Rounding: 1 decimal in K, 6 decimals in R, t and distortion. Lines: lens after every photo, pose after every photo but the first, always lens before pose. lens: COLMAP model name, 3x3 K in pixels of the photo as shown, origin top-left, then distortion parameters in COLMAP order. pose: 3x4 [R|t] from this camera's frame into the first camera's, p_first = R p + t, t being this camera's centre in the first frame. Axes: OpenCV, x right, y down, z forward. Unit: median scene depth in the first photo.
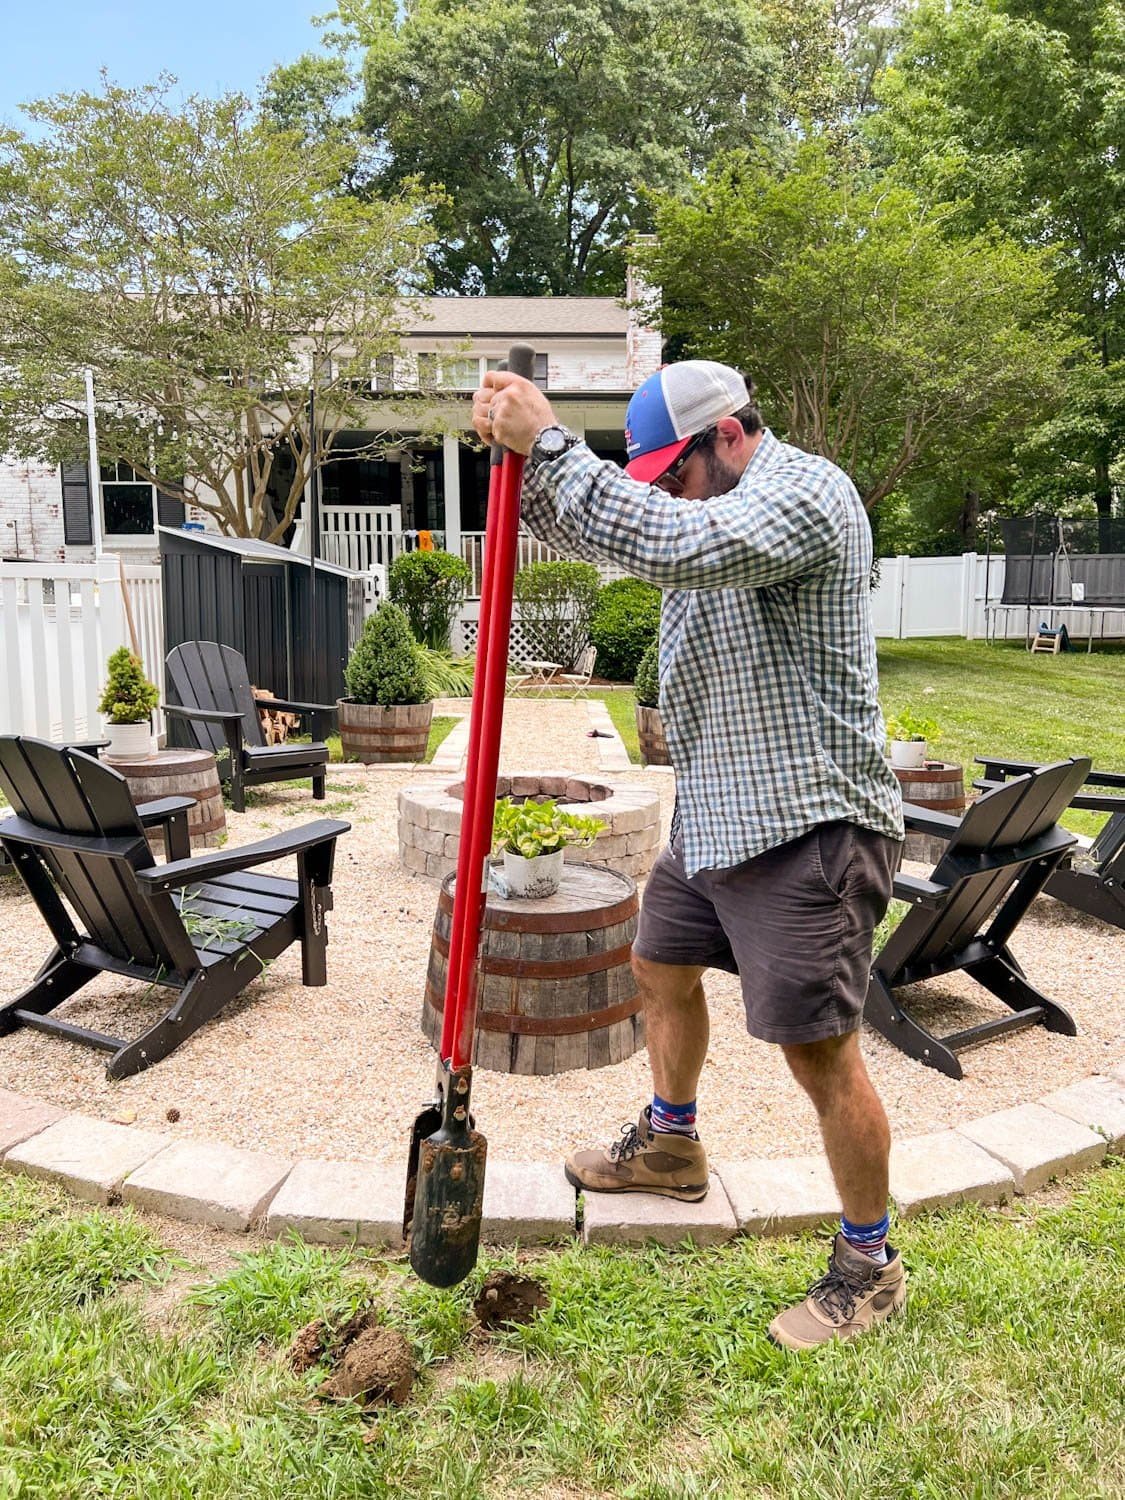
lens RADIAL K [[1150.2, 0, 562.5], [0, 1150.2, 750.0], [0, 0, 1]] dist [0.056300, -0.075448]
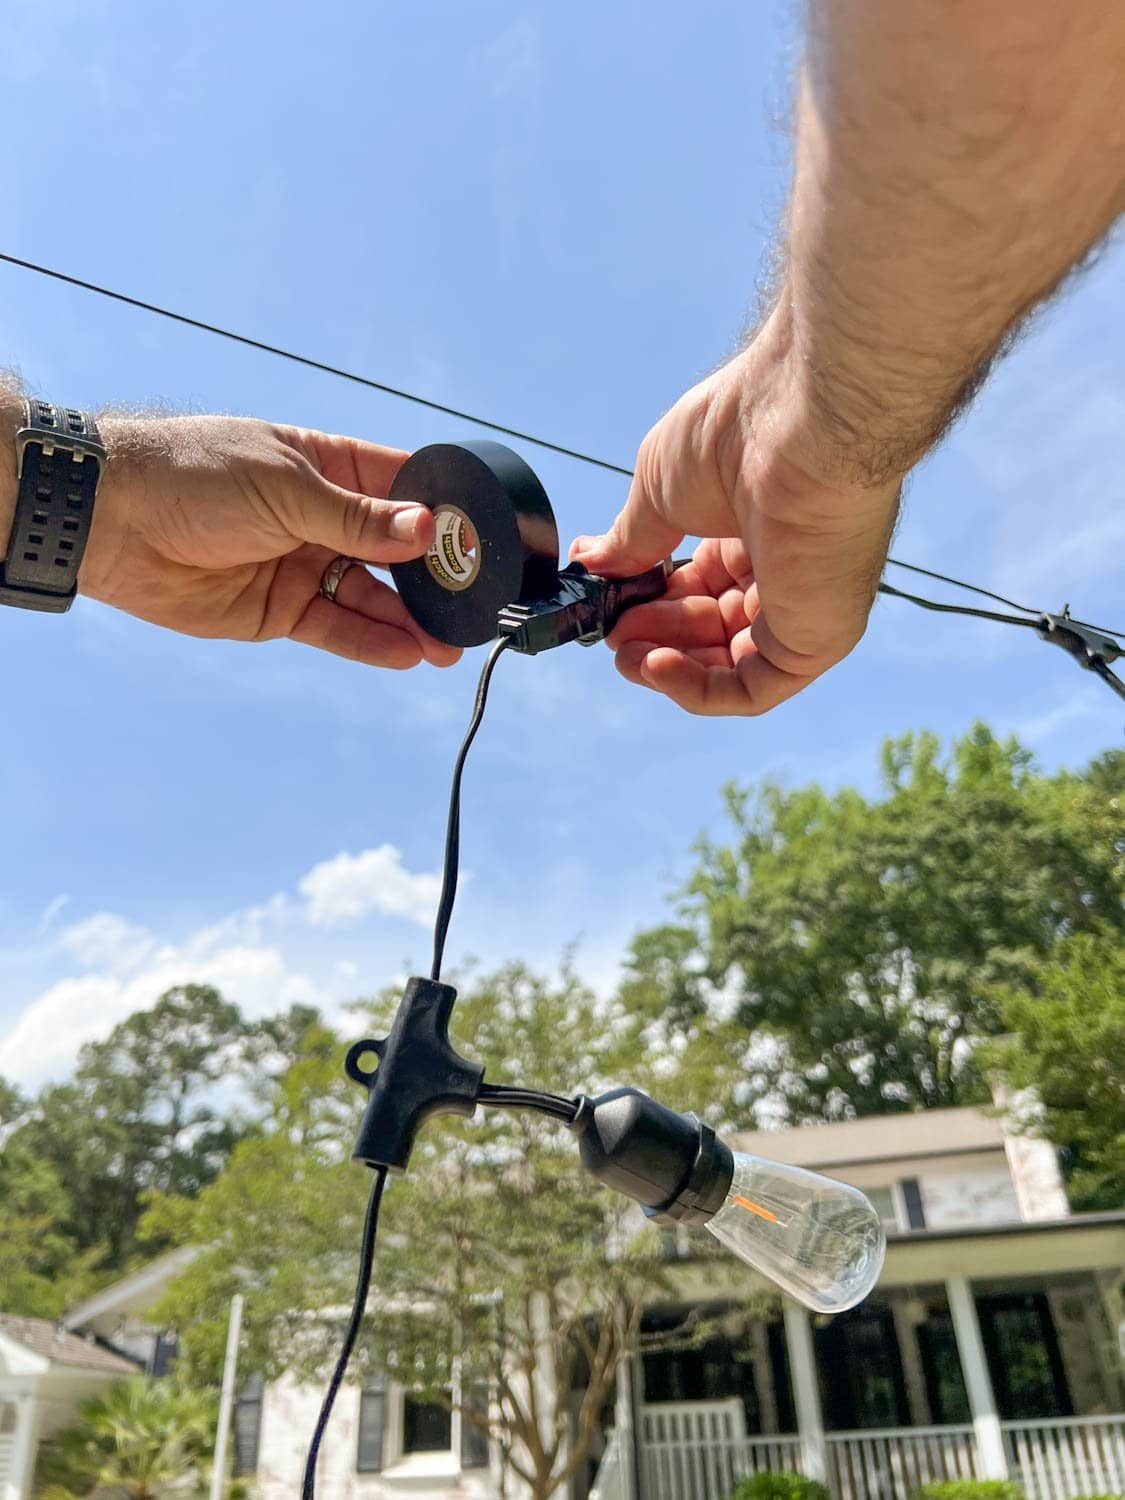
lens RADIAL K [[1126.2, 0, 562.5], [0, 1126.2, 750.0], [0, 0, 1]] dist [0.063677, -0.097461]
pose [[0.941329, -0.202324, -0.270120, 0.066073], [-0.017548, 0.769953, -0.637859, -0.092626], [0.337034, 0.605176, 0.721229, 0.226347]]
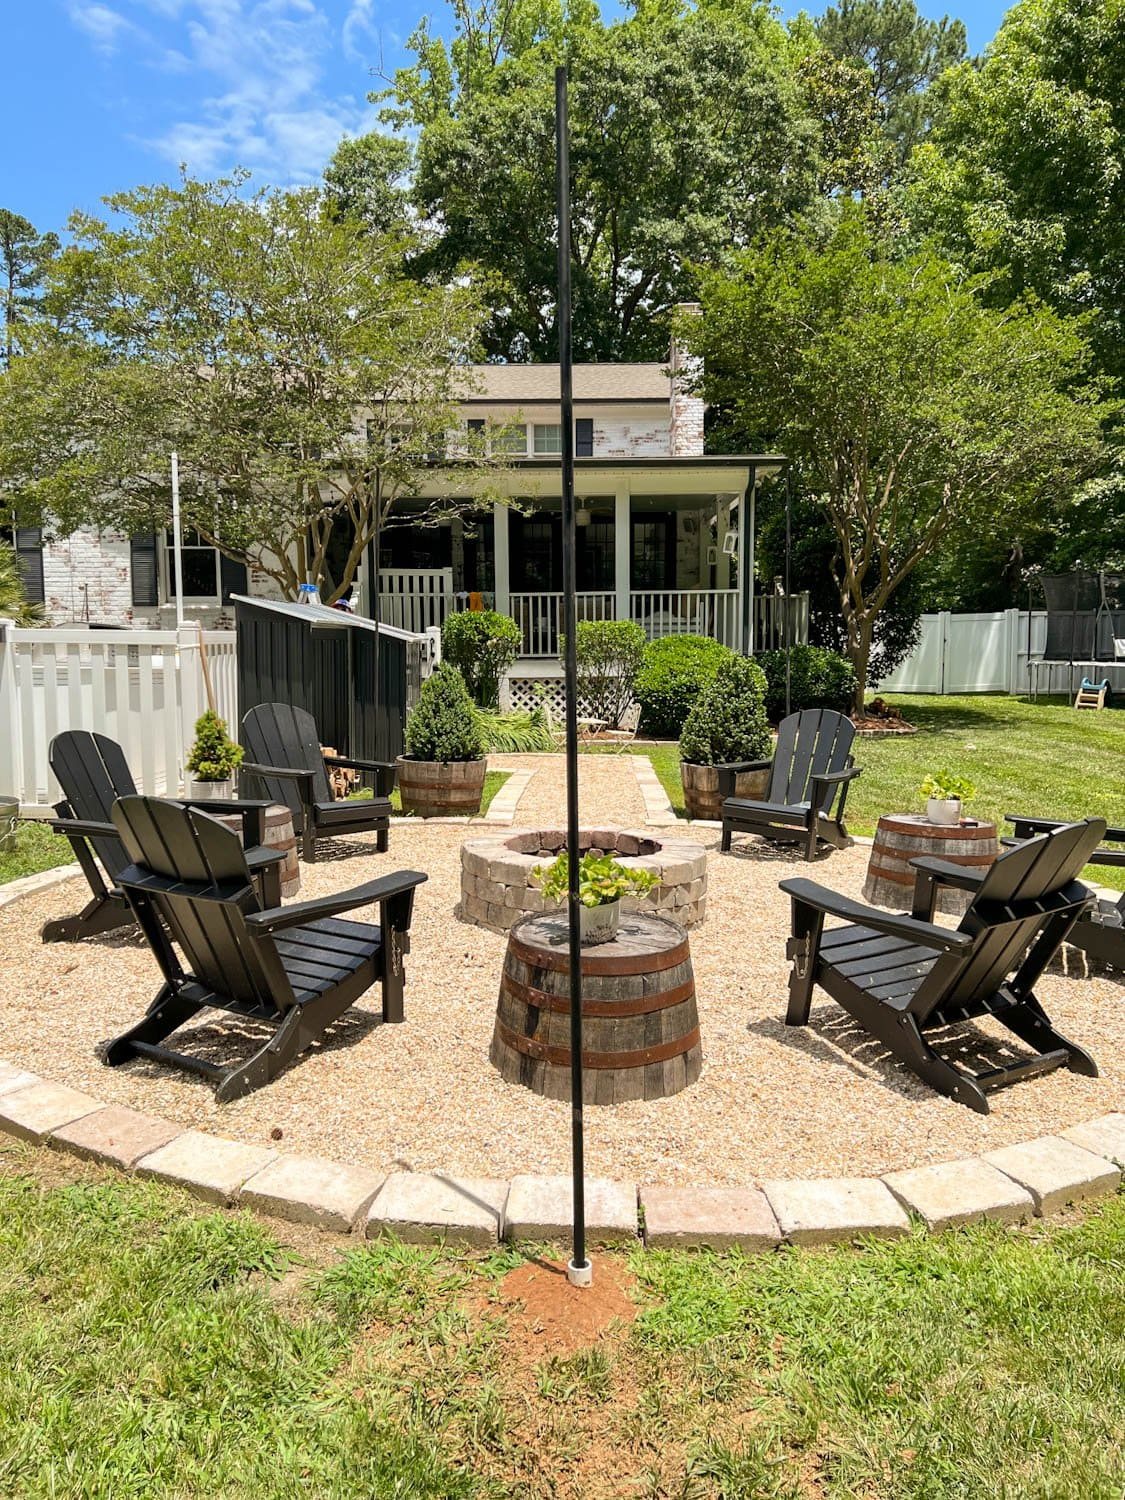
lens RADIAL K [[1149.3, 0, 561.7], [0, 1149.3, 763.5], [0, 0, 1]] dist [0.063249, -0.077532]
pose [[0.999346, 0.002694, -0.036064, -0.006605], [-0.003900, 0.999434, -0.033412, -0.002649], [0.035954, 0.033531, 0.998791, -0.042517]]
